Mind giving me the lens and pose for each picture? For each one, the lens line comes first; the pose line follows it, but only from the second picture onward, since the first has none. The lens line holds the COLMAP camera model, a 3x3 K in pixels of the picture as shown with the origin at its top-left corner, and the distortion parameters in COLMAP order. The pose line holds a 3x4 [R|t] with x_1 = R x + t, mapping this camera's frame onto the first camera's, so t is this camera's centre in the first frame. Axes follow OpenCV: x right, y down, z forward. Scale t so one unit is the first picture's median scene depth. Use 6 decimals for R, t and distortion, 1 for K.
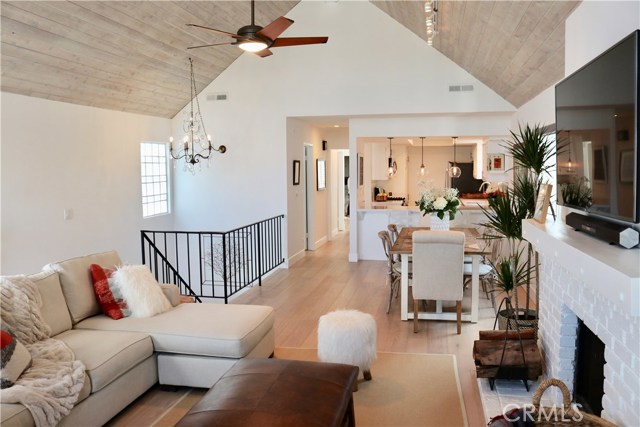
lens RADIAL K [[538.9, 0, 326.6], [0, 538.9, 208.1], [0, 0, 1]] dist [-0.113314, 0.068409]
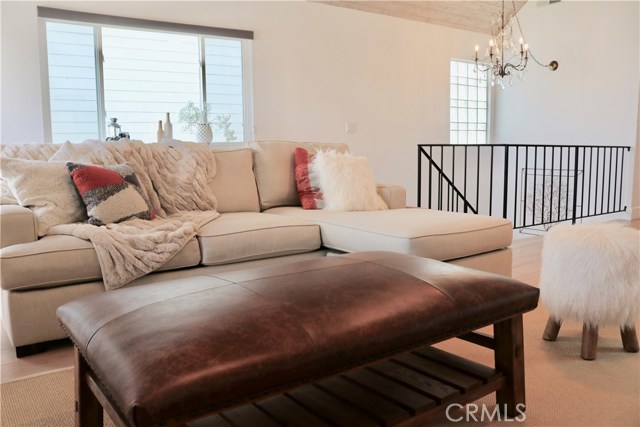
lens RADIAL K [[538.9, 0, 317.2], [0, 538.9, 215.8], [0, 0, 1]] dist [-0.113314, 0.068409]
pose [[0.736627, 0.079283, -0.671636, 0.183676], [-0.044344, 0.996630, 0.069013, 0.155735], [0.674844, -0.021054, 0.737660, 0.367175]]
